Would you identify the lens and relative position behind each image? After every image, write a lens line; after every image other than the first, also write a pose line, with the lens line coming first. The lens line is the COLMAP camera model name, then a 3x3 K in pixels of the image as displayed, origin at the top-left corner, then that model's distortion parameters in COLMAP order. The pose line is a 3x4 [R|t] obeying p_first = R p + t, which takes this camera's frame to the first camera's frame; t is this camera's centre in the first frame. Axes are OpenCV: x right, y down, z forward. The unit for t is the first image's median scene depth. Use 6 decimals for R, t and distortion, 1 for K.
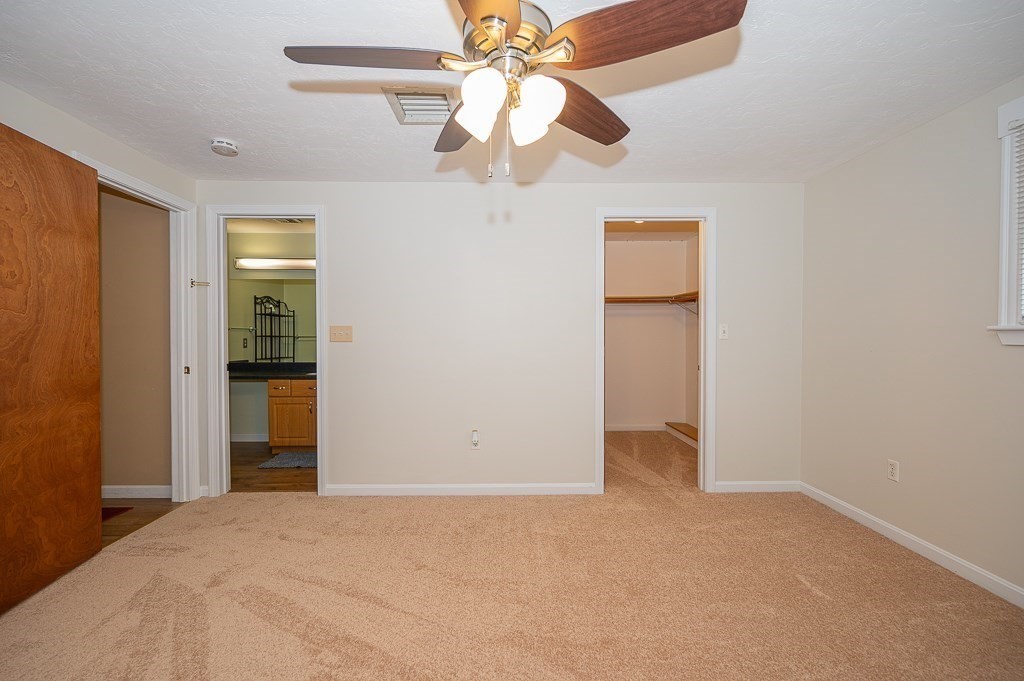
lens RADIAL K [[440.1, 0, 514.3], [0, 440.1, 340.9], [0, 0, 1]] dist [0.003710, 0.000458]
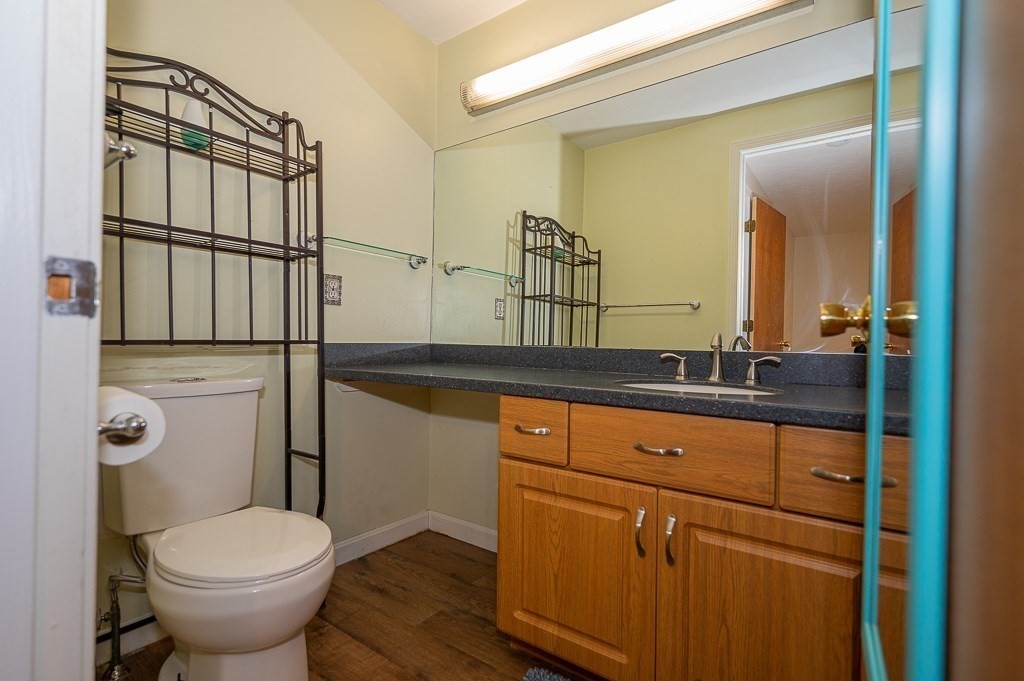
lens RADIAL K [[509.8, 0, 510.6], [0, 509.8, 345.3], [0, 0, 1]] dist [-0.003193, 0.000424]
pose [[0.795462, 0.017114, -0.605762, -0.265931], [-0.025556, 0.999659, -0.005317, 0.042712], [0.605464, 0.019711, 0.795628, 0.556419]]
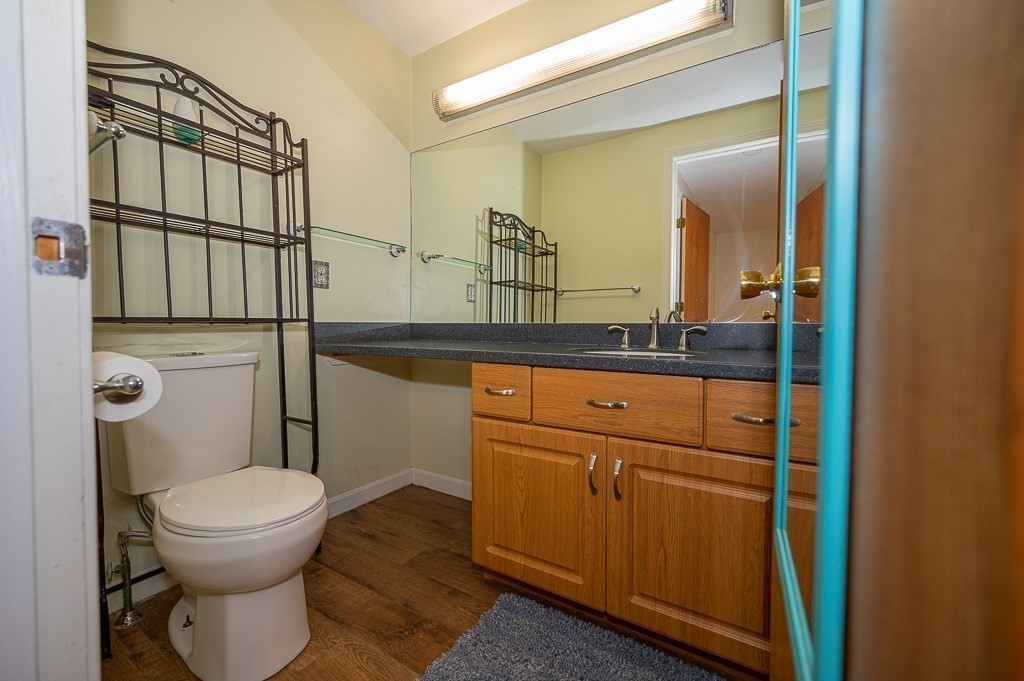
lens RADIAL K [[436.6, 0, 513.2], [0, 436.6, 341.7], [0, 0, 1]] dist [-0.003712, -0.000407]
pose [[0.837856, 0.022357, -0.545433, -0.267063], [-0.011916, 0.999672, 0.022672, 0.048087], [0.545761, -0.012496, 0.837848, 0.558693]]
